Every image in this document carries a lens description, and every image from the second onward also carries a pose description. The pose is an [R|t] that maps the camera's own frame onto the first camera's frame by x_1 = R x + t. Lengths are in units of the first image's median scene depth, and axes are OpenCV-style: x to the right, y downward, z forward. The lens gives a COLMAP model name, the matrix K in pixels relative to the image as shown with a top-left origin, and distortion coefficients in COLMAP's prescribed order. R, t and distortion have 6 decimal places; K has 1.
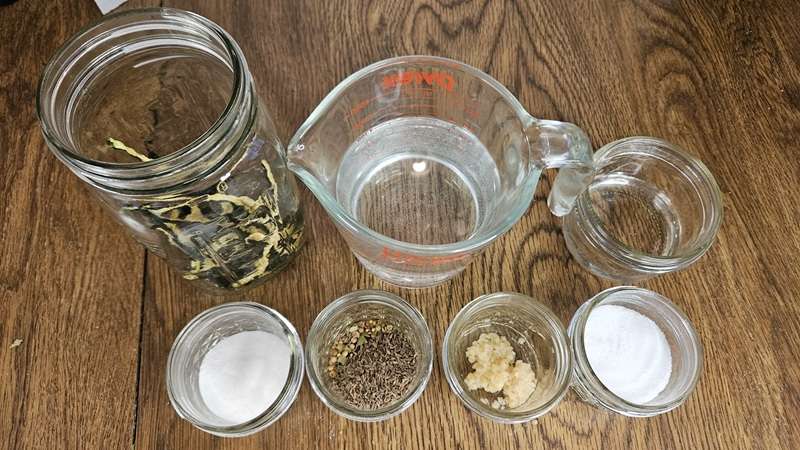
lens RADIAL K [[478.5, 0, 400.0], [0, 478.5, 225.0], [0, 0, 1]] dist [0.001821, -0.019356]
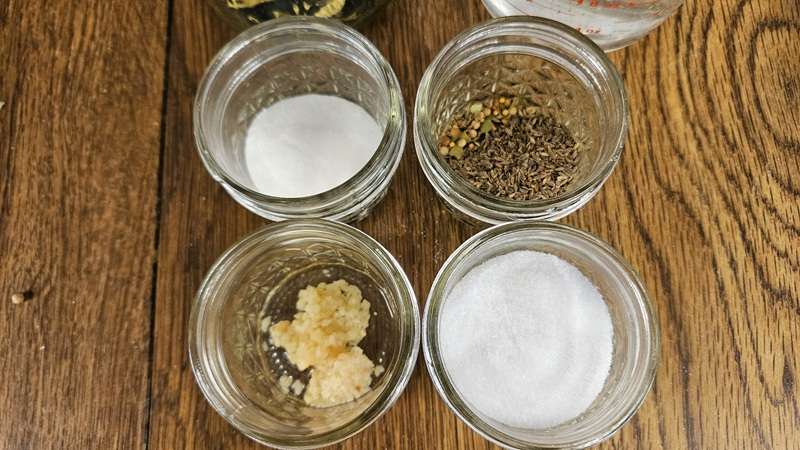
lens RADIAL K [[478.5, 0, 400.0], [0, 478.5, 225.0], [0, 0, 1]] dist [0.001821, -0.019356]
pose [[0.994197, 0.062978, -0.087215, -0.133059], [-0.047164, 0.983829, 0.172787, 0.266793], [0.096687, -0.167671, 0.981090, 0.325838]]
